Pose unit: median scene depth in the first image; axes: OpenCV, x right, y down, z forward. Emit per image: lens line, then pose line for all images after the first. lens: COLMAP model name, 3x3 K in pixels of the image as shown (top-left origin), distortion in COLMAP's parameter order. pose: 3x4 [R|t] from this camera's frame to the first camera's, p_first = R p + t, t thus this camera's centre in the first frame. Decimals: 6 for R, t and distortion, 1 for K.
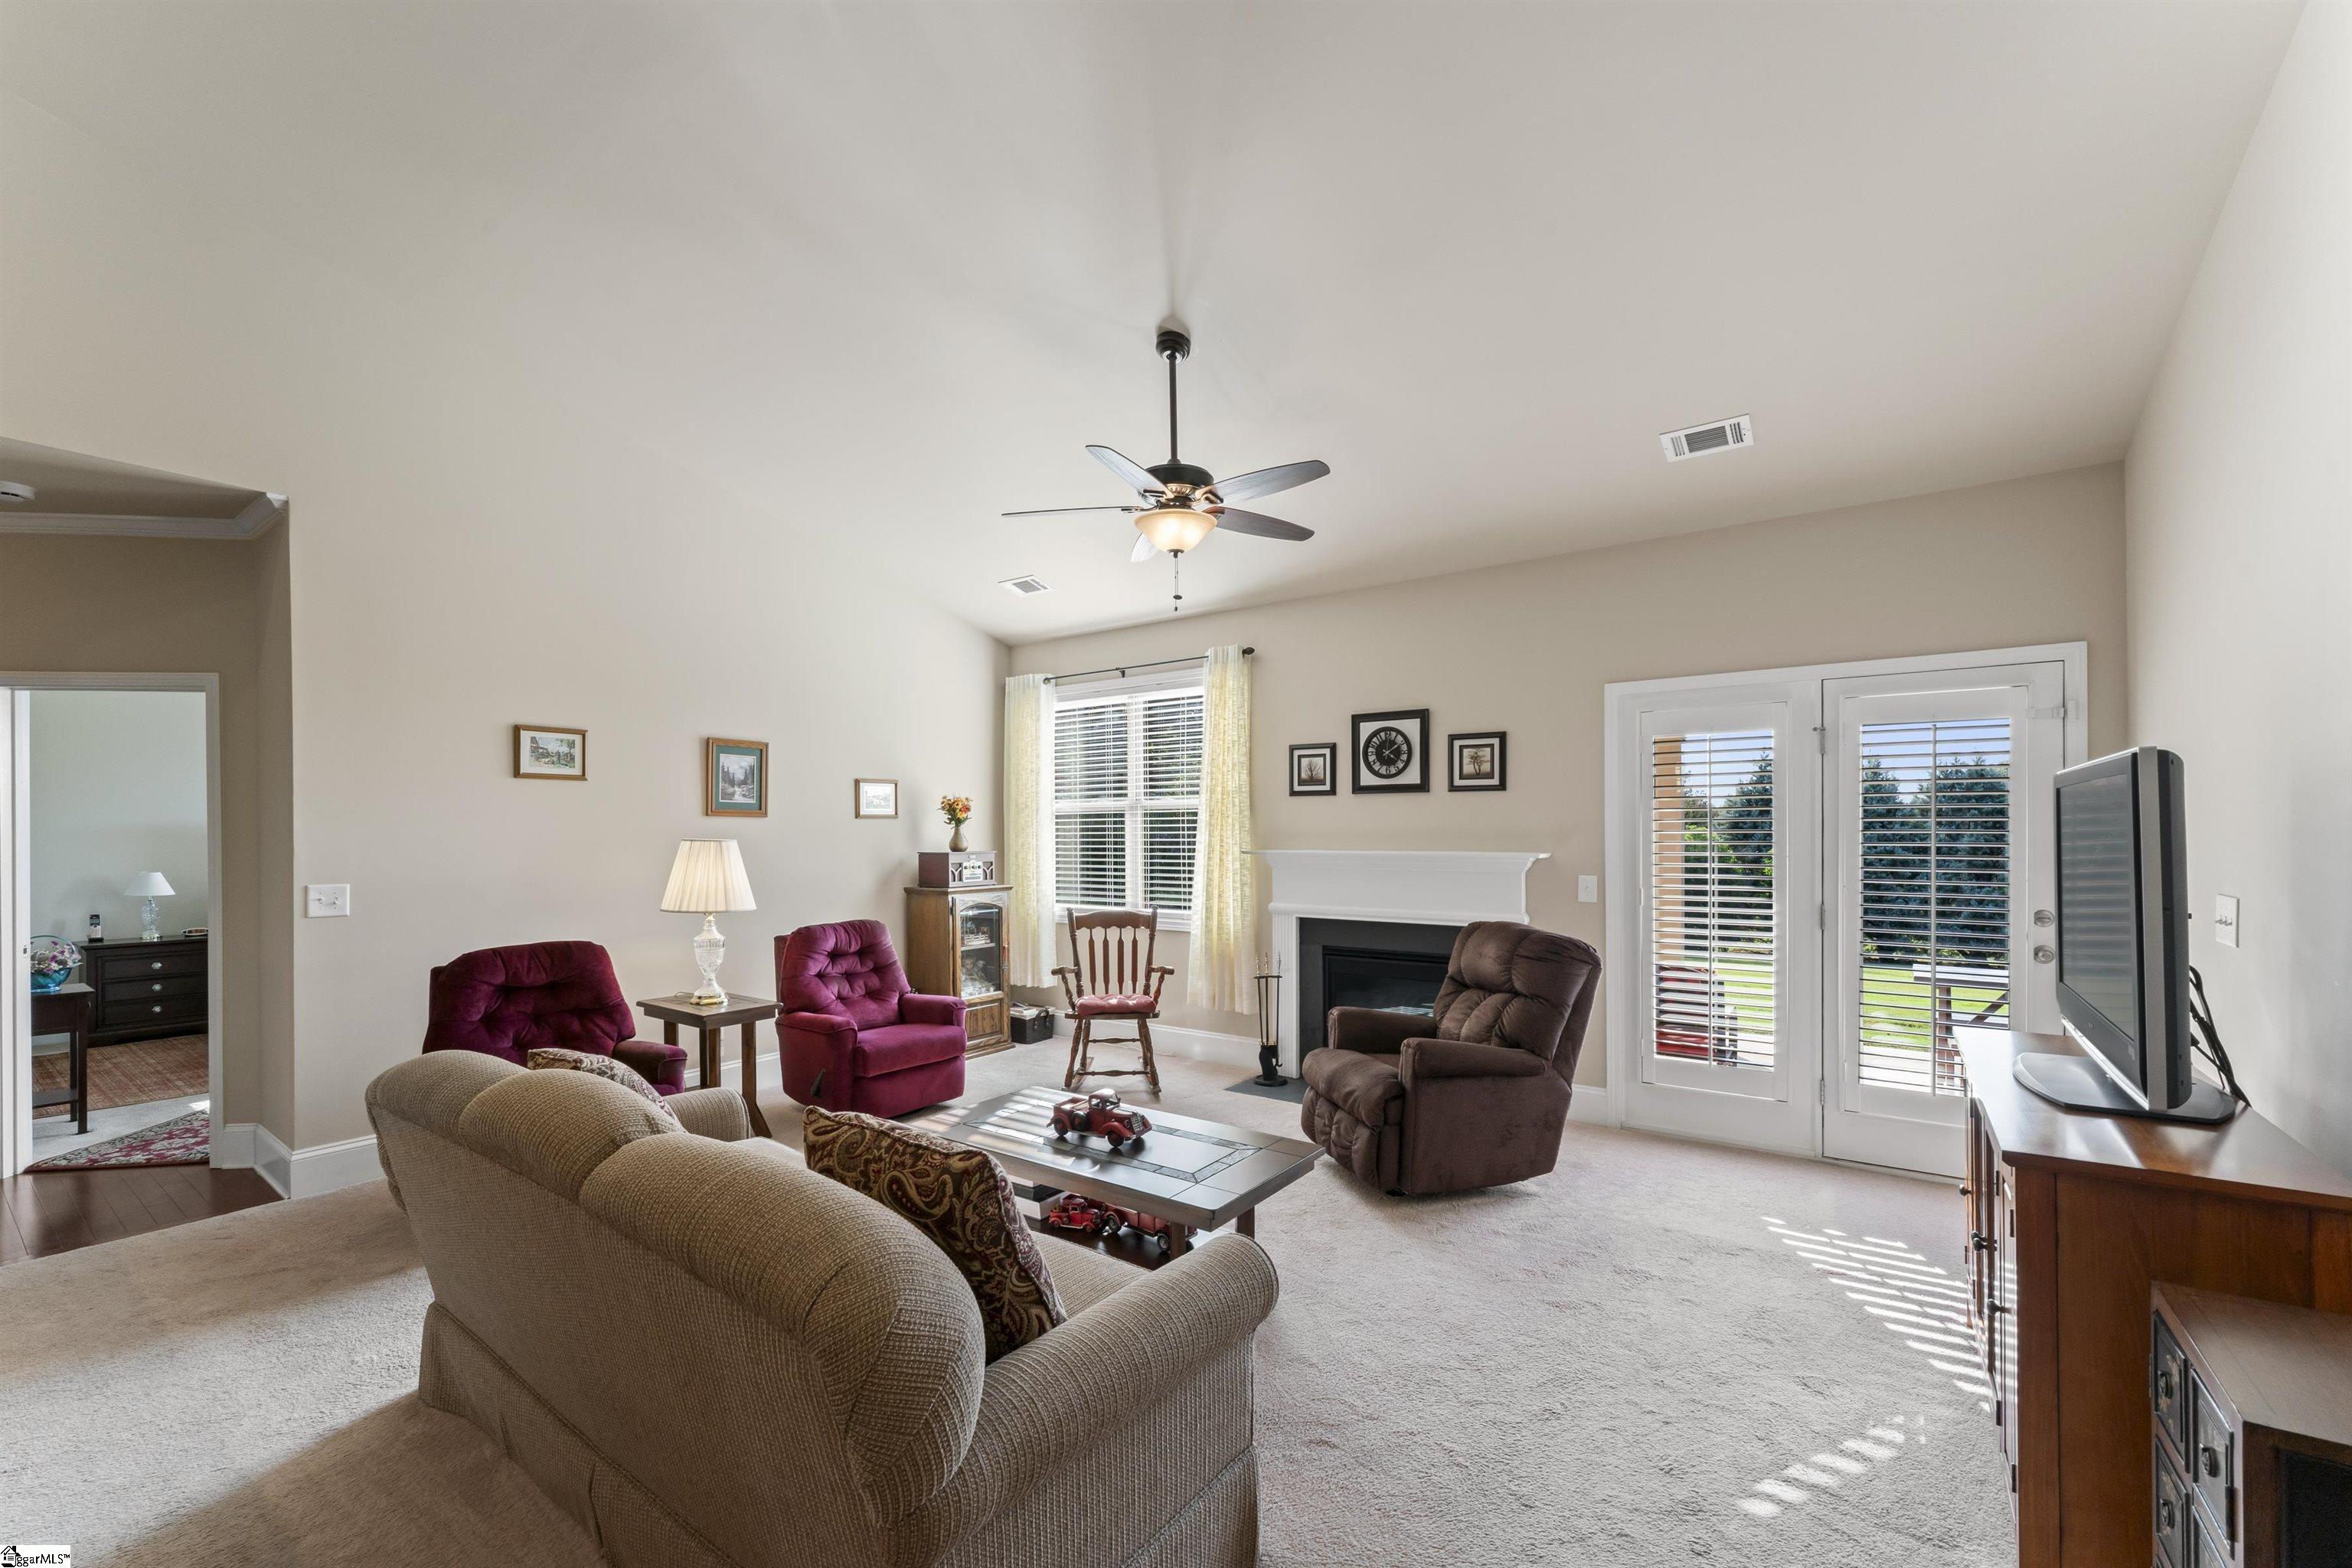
lens RADIAL K [[963.3, 0, 1179.6], [0, 963.3, 843.2], [0, 0, 1]] dist [0.000054, 0.000006]
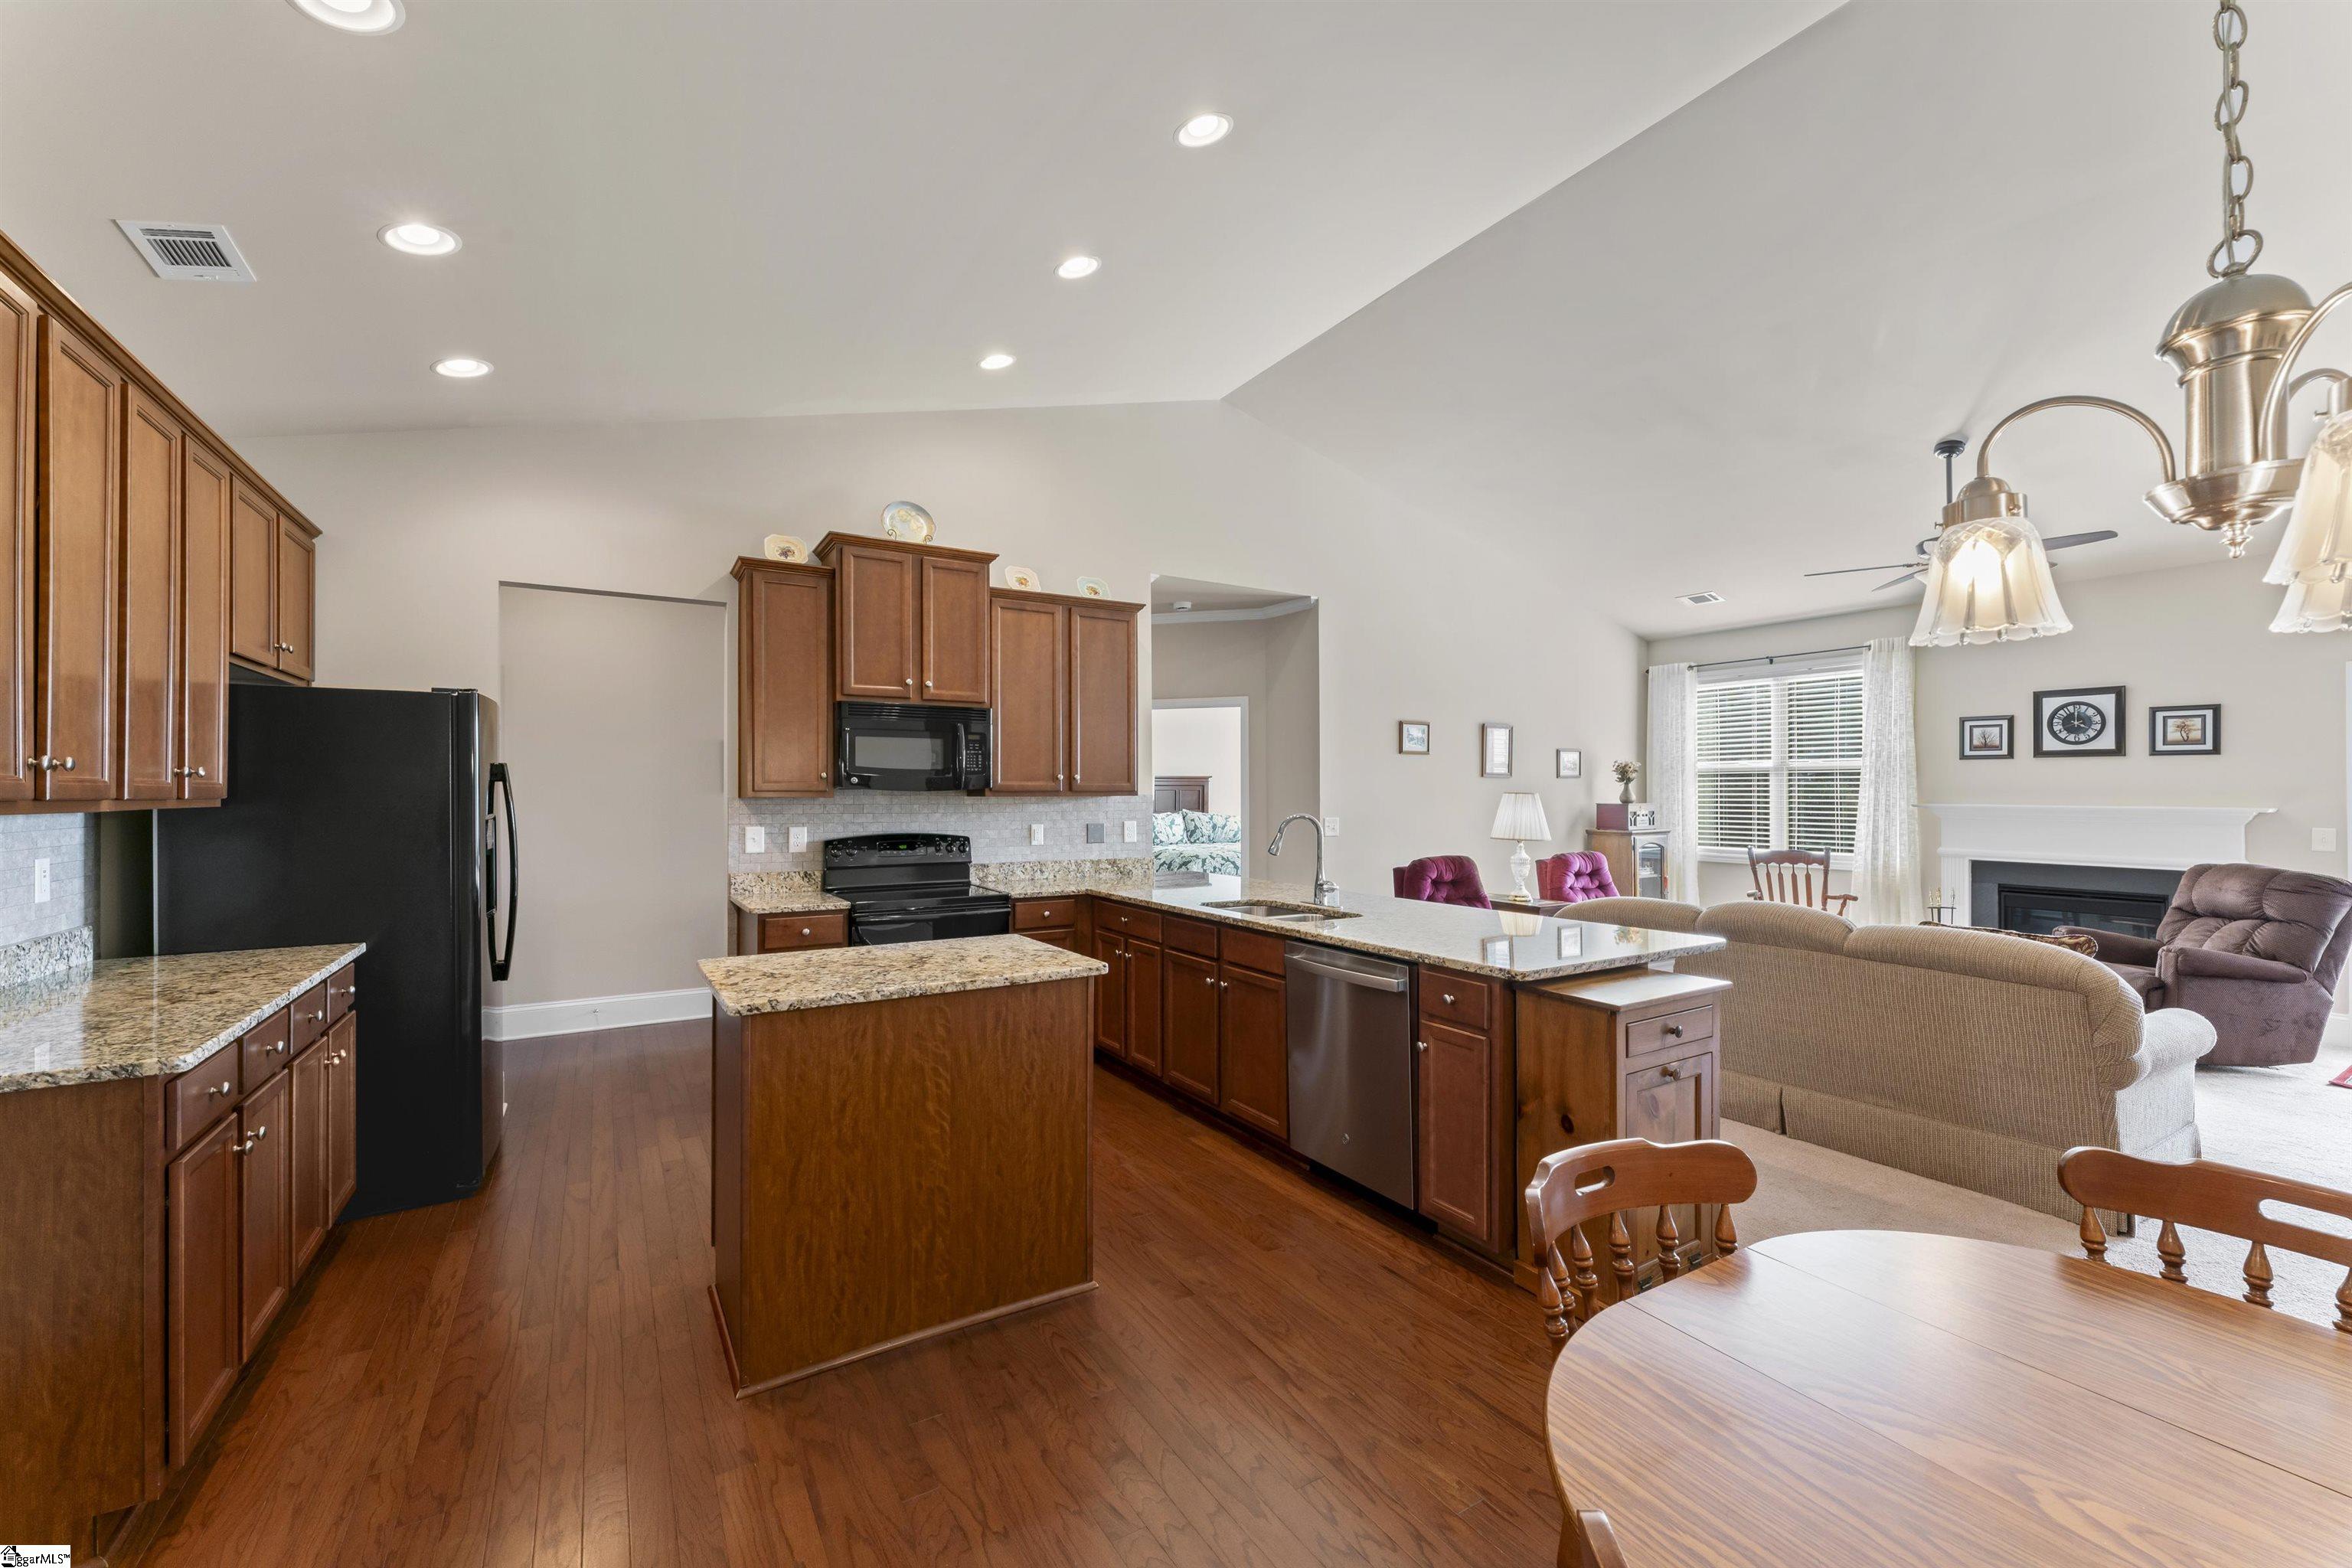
lens RADIAL K [[946.4, 0, 1174.3], [0, 946.4, 791.1], [0, 0, 1]] dist [0.000801, 0.000245]
pose [[0.925254, 0.005056, -0.379314, -0.369385], [-0.008223, 0.999944, -0.006730, 0.007122], [0.379259, 0.009346, 0.925243, -0.502838]]
